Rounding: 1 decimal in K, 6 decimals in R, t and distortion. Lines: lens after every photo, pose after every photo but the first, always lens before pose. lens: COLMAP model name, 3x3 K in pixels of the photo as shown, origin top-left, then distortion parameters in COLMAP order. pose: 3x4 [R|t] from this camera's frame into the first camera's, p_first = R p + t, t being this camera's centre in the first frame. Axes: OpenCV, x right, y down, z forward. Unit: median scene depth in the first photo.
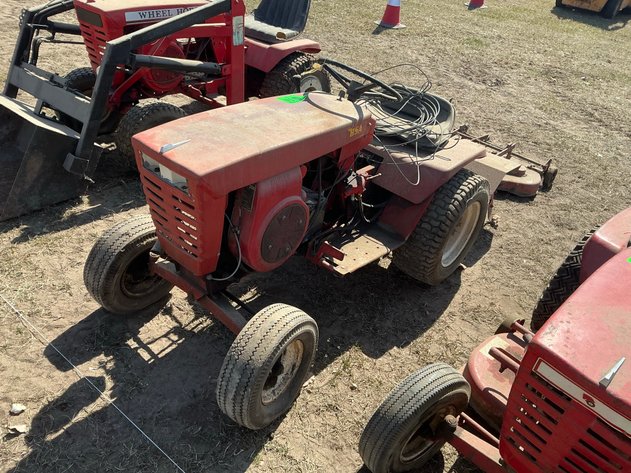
lens RADIAL K [[527.8, 0, 312.2], [0, 527.8, 240.2], [0, 0, 1]] dist [0.053034, -0.092948]
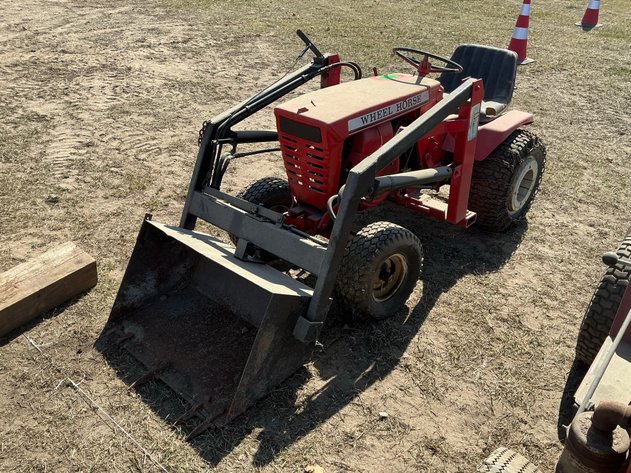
lens RADIAL K [[551.9, 0, 311.1], [0, 551.9, 237.1], [0, 0, 1]] dist [0.049673, -0.081770]
pose [[0.993948, -0.070504, -0.084247, -0.321237], [0.065247, 0.995840, -0.063606, -0.196096], [0.088381, 0.057724, 0.994413, 0.194371]]
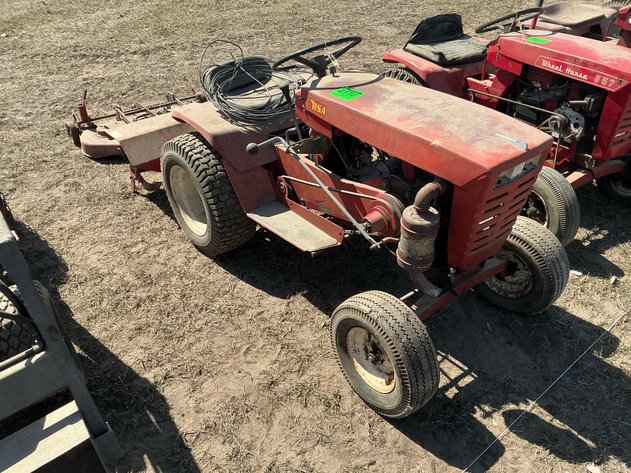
lens RADIAL K [[527.8, 0, 318.5], [0, 527.8, 239.4], [0, 0, 1]] dist [0.053034, -0.092948]
pose [[0.189688, -0.670944, 0.716835, -0.576954], [0.583668, 0.664140, 0.467172, -0.363579], [-0.789525, 0.329776, 0.517588, 0.413443]]
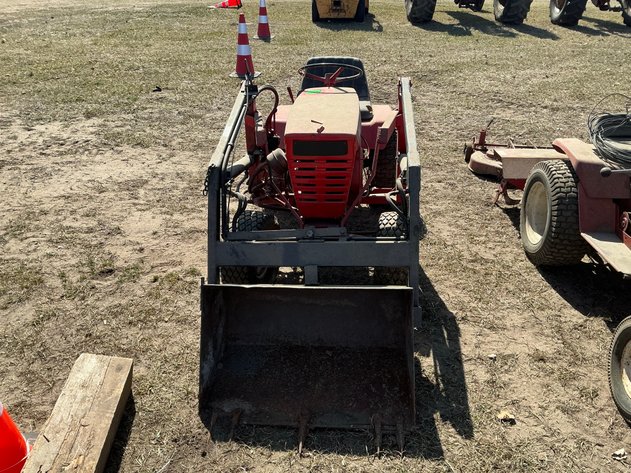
lens RADIAL K [[551.9, 0, 311.9], [0, 551.9, 239.3], [0, 0, 1]] dist [0.049673, -0.081770]
pose [[0.798330, -0.385619, 0.462566, -0.805536], [0.414138, 0.909188, 0.043196, -0.310281], [-0.437217, 0.157081, 0.885532, 0.262706]]
